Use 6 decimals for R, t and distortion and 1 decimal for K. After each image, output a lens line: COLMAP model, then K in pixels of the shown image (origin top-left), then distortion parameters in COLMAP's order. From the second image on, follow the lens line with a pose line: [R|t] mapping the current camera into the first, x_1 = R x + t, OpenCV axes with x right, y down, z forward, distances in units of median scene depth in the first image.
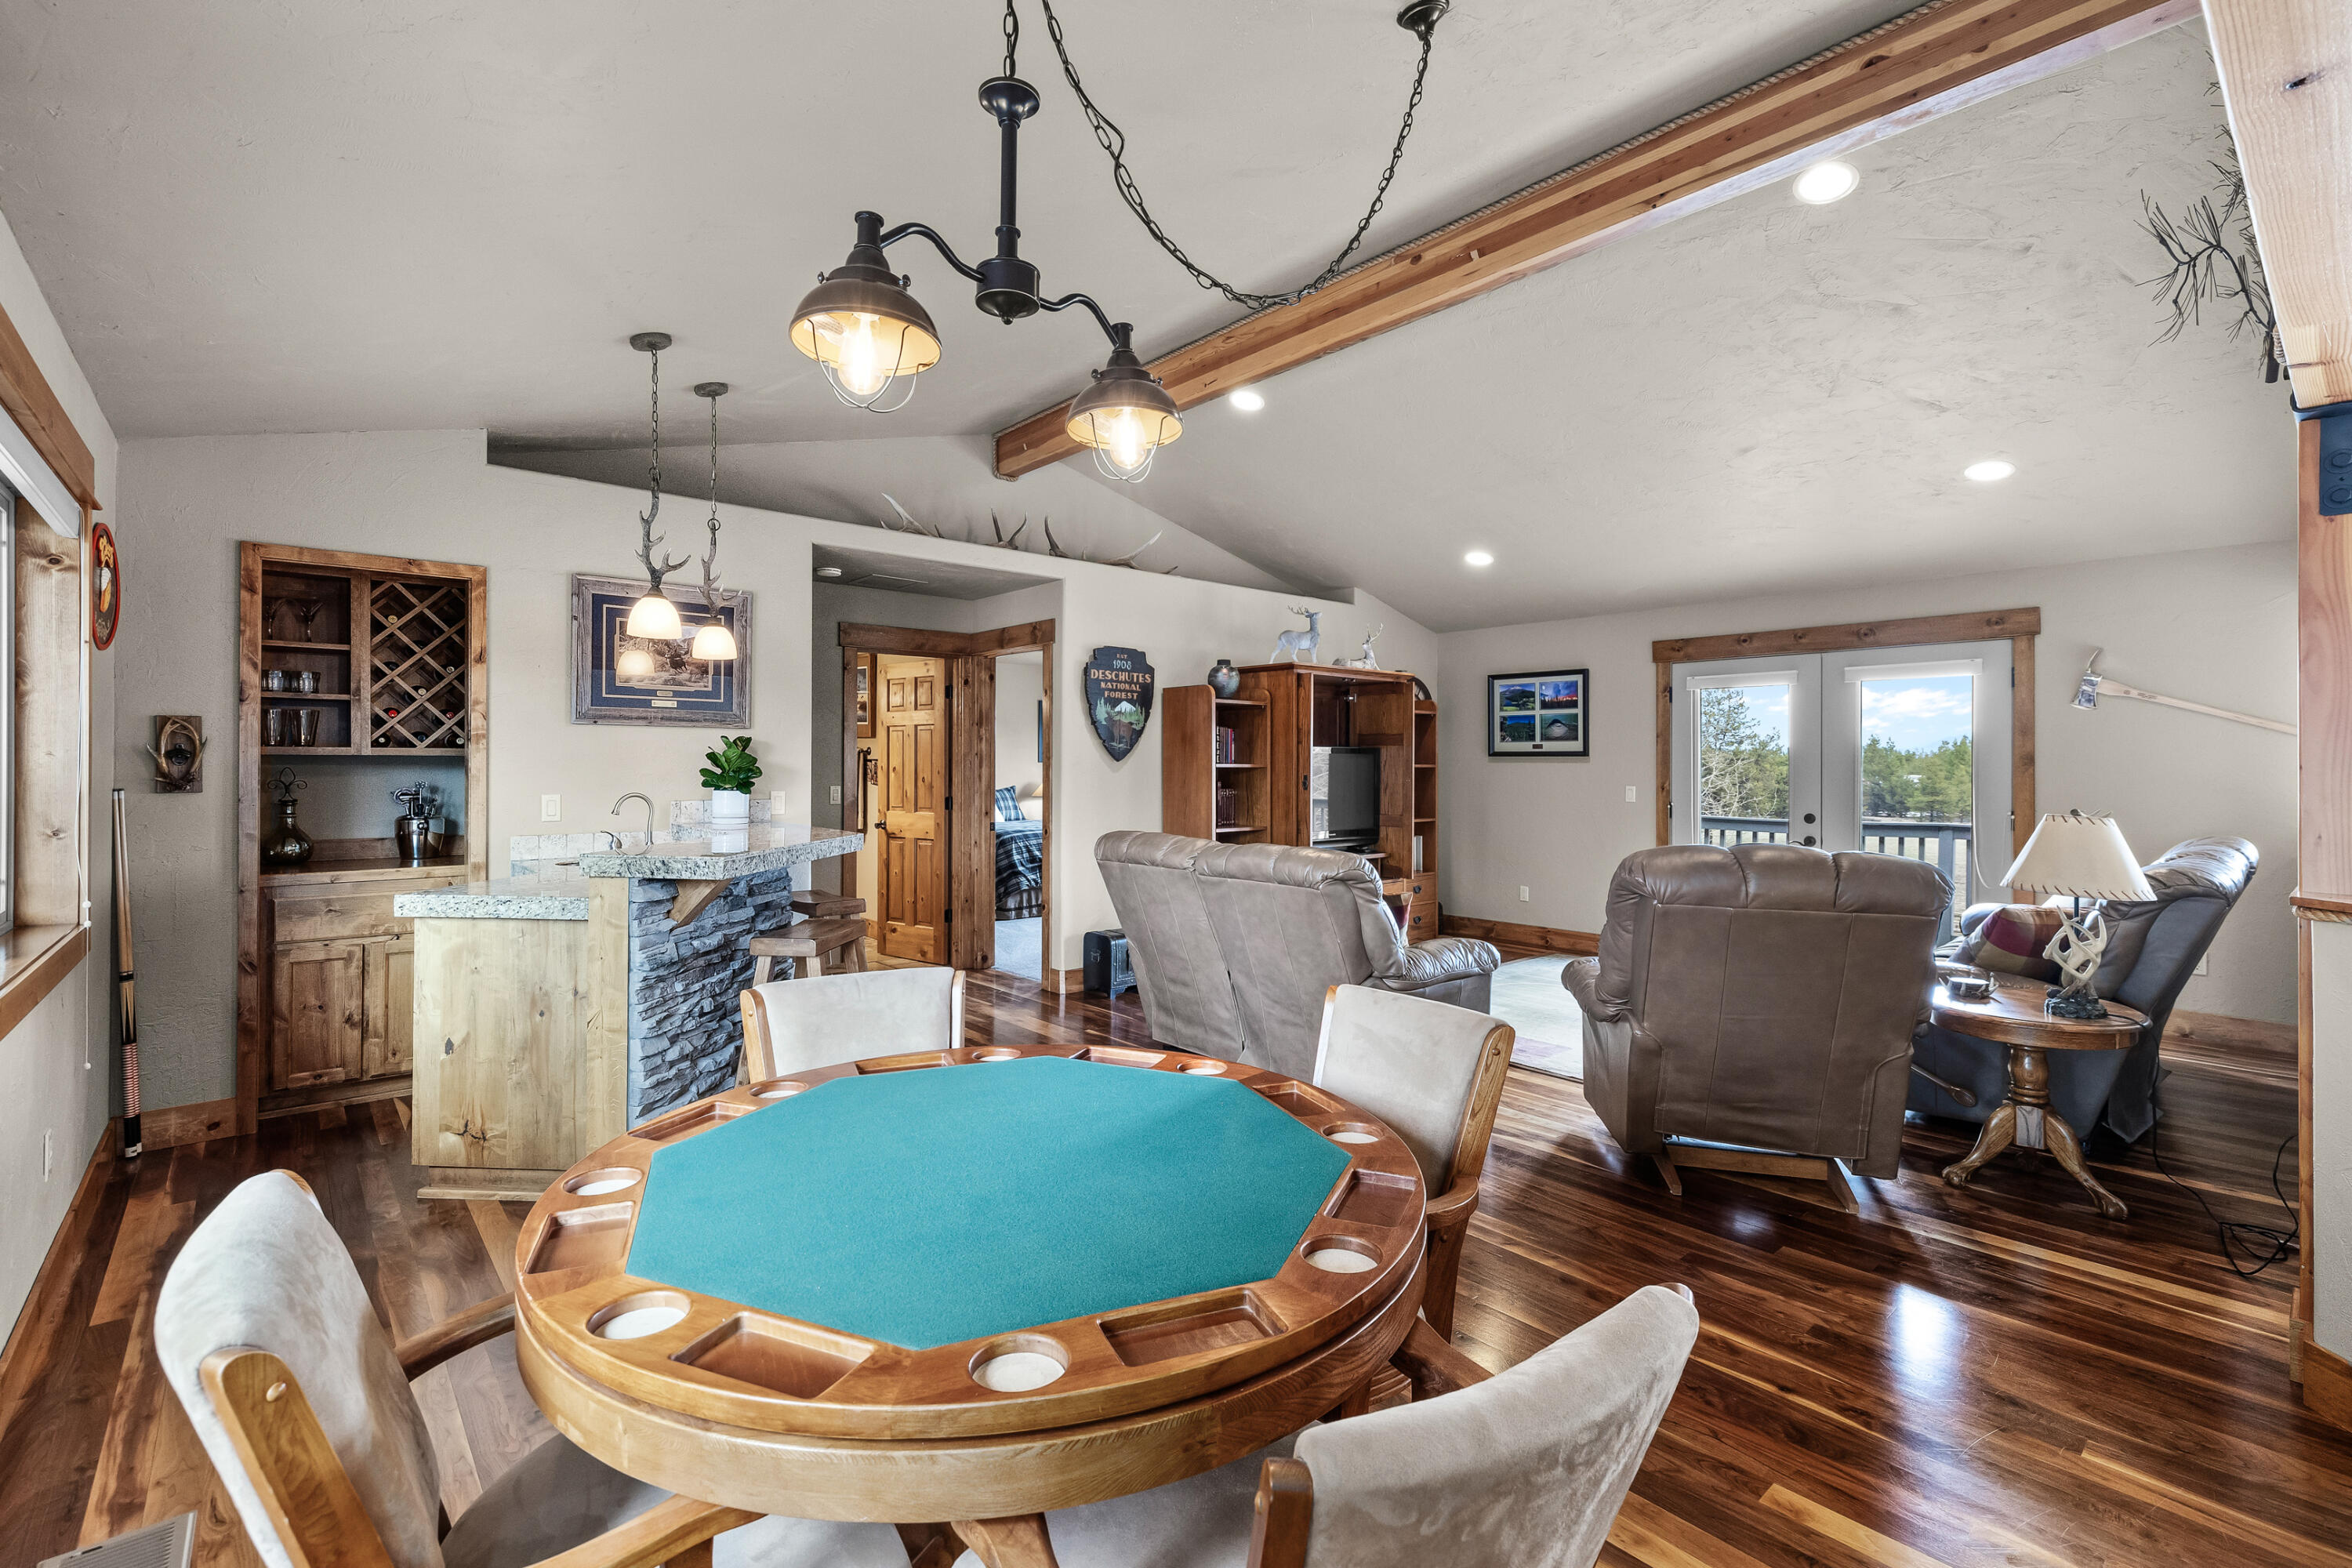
lens RADIAL K [[1038.7, 0, 1182.4], [0, 1038.7, 770.6], [0, 0, 1]] dist [0.000831, 0.000253]
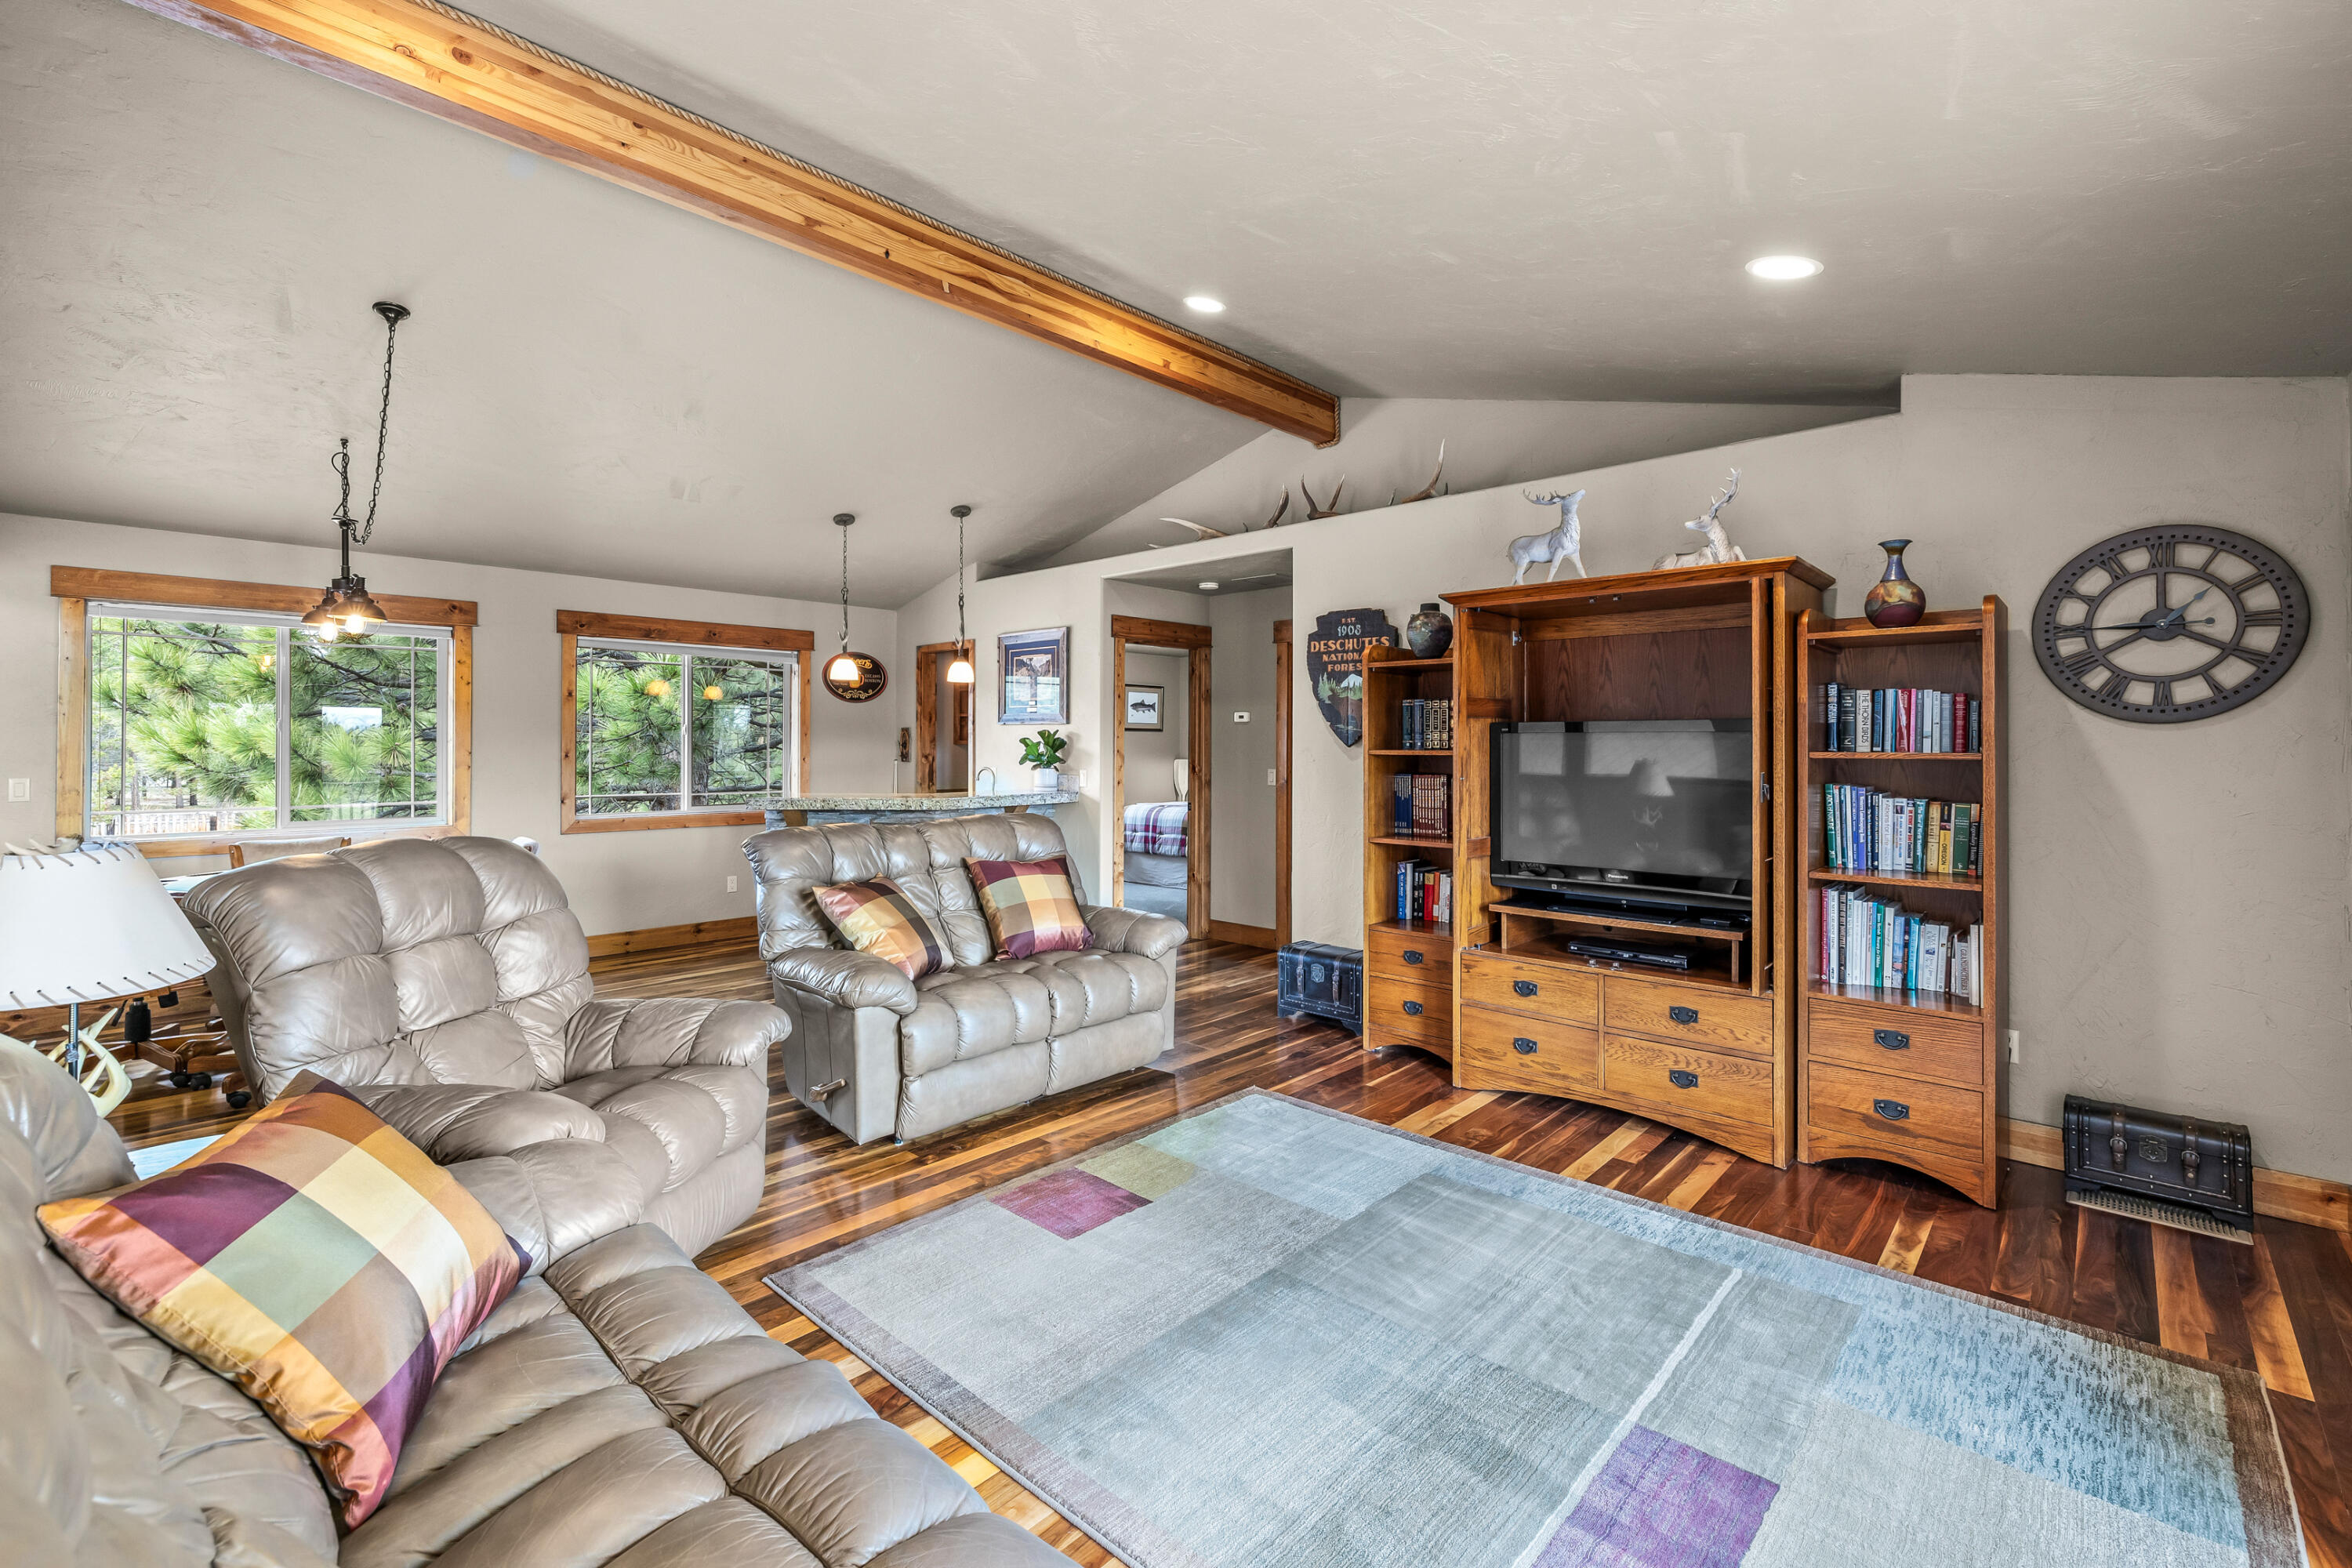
lens RADIAL K [[1026.4, 0, 1158.8], [0, 1026.4, 731.7], [0, 0, 1]] dist [0.001066, 0.000275]
pose [[0.082886, -0.013374, -0.996469, 1.023120], [-0.004763, 0.999893, -0.013816, -0.012793], [0.996548, 0.005891, 0.082813, 1.076272]]
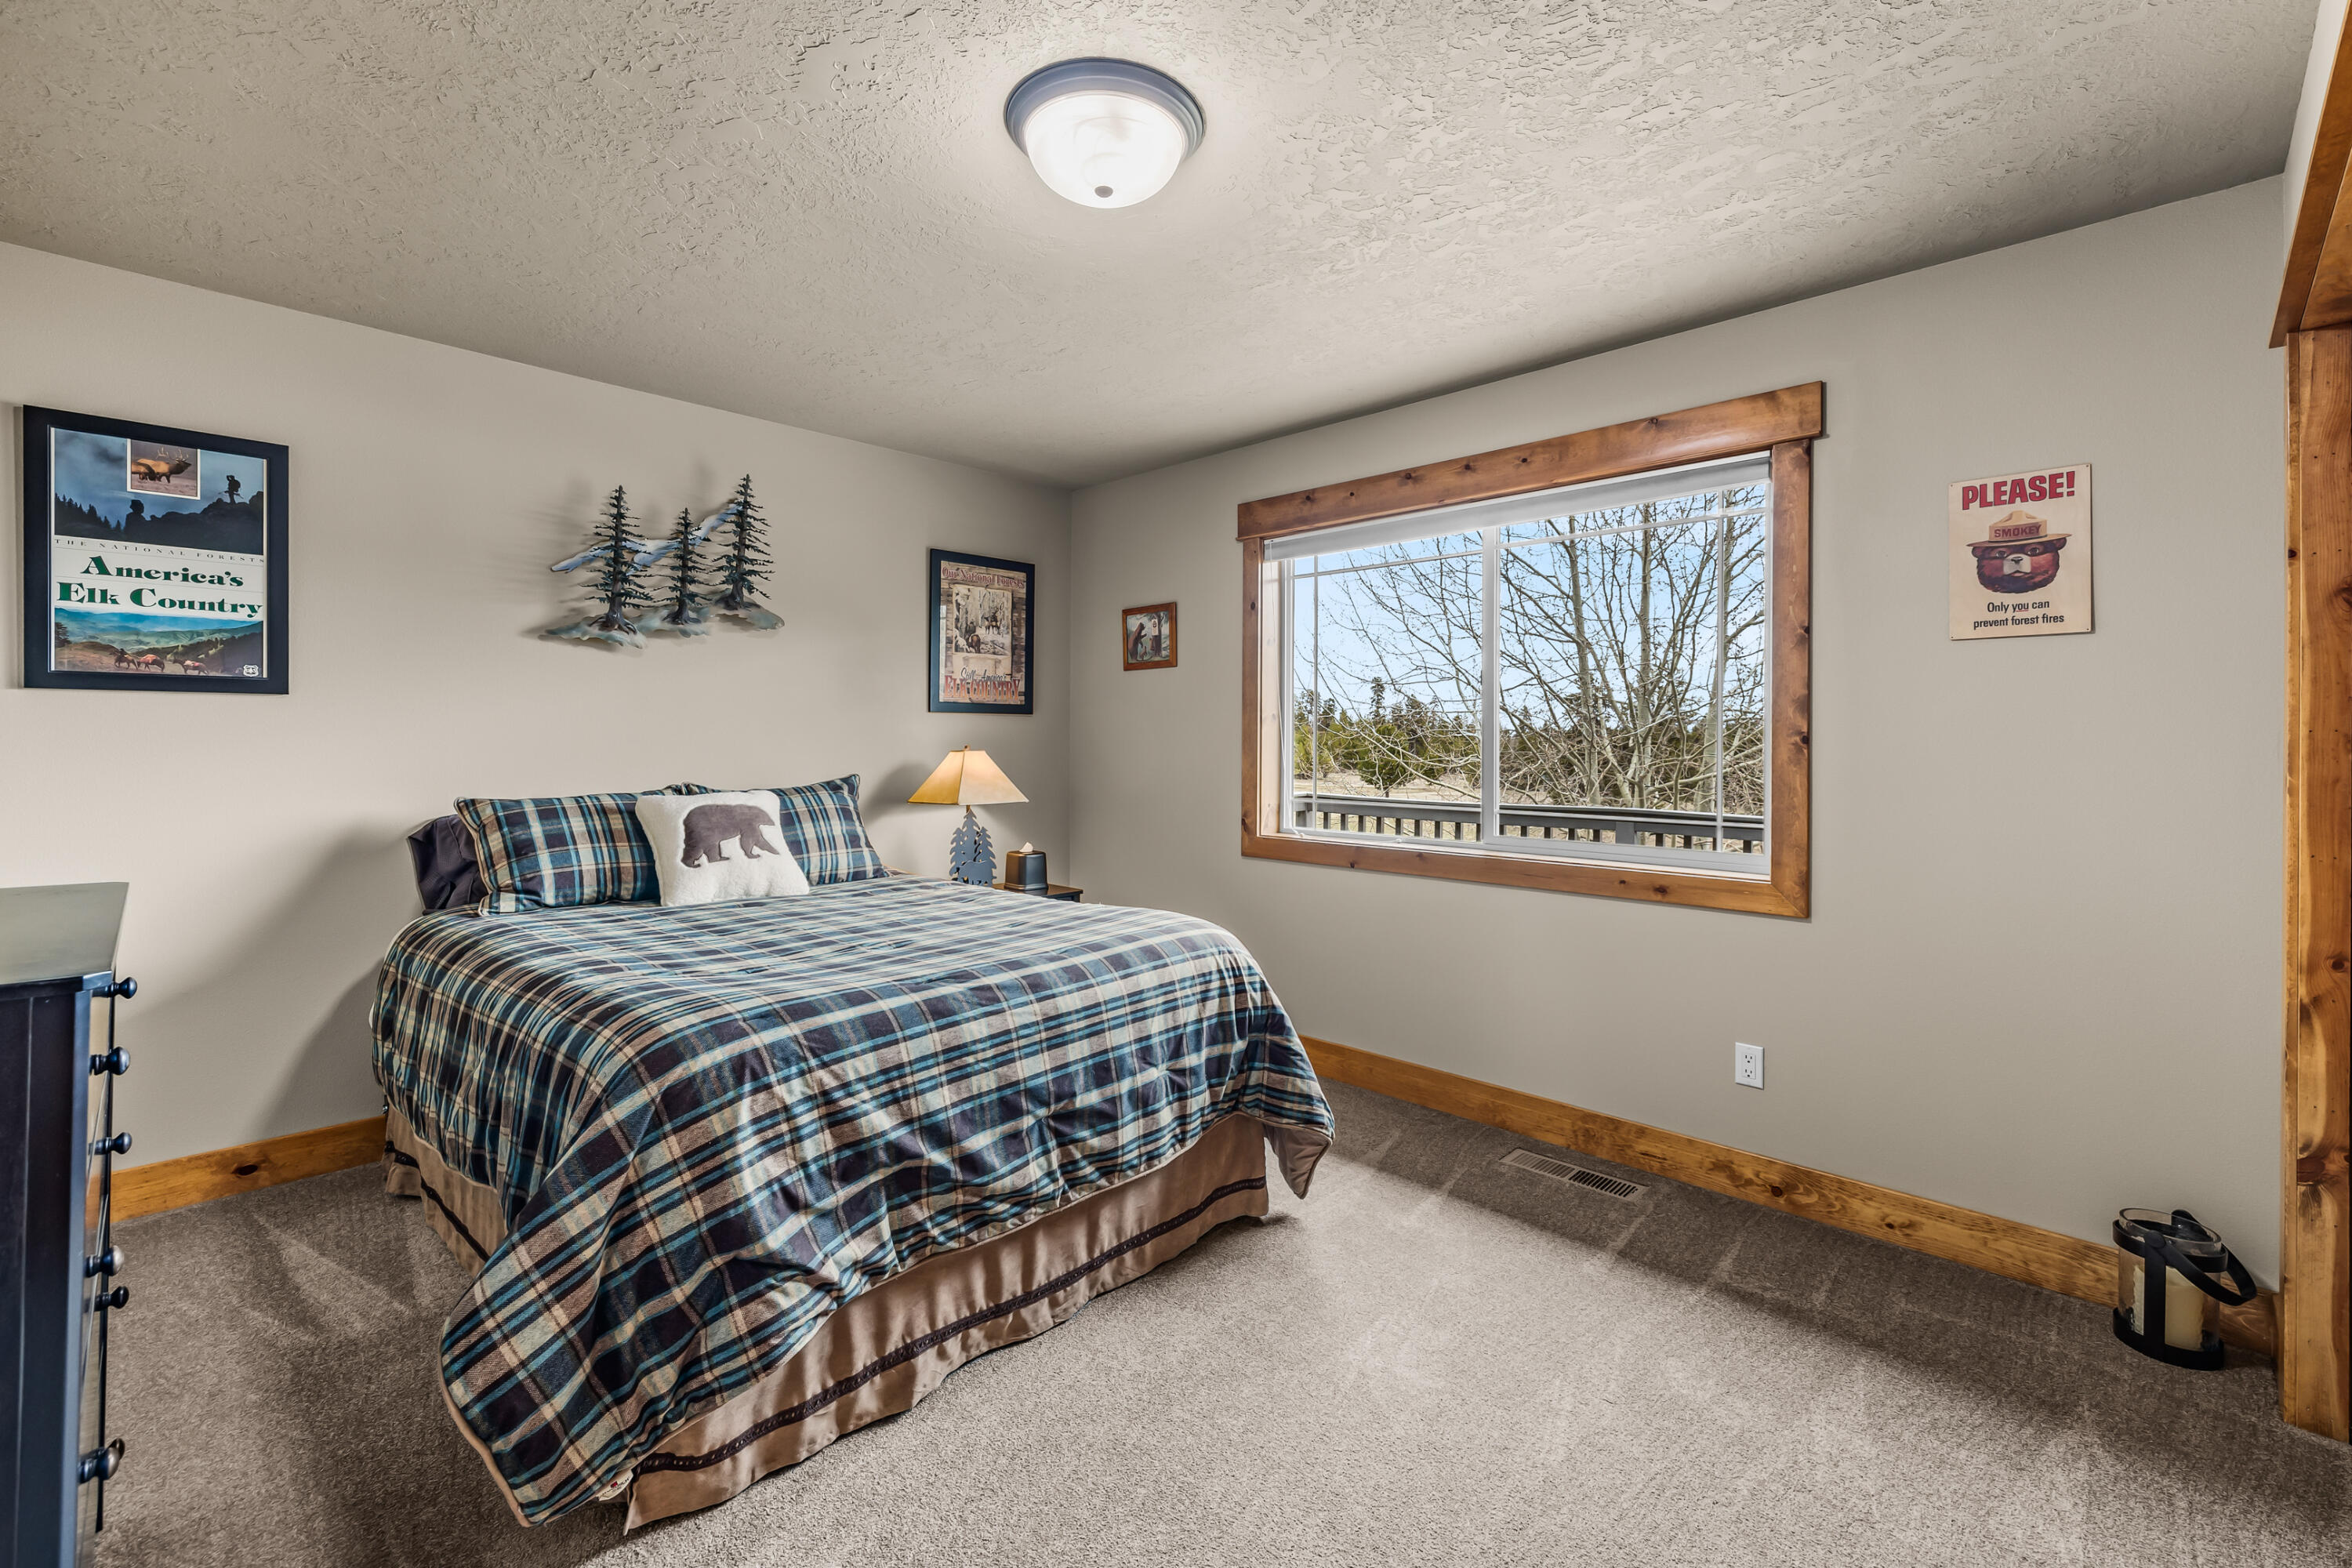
lens RADIAL K [[1026.4, 0, 1158.8], [0, 1026.4, 731.7], [0, 0, 1]] dist [0.001066, 0.000275]
pose [[0.998508, 0.005698, 0.054305, -0.191738], [-0.004924, 0.999885, -0.014378, 0.011495], [-0.054381, 0.014089, 0.998421, 1.580754]]
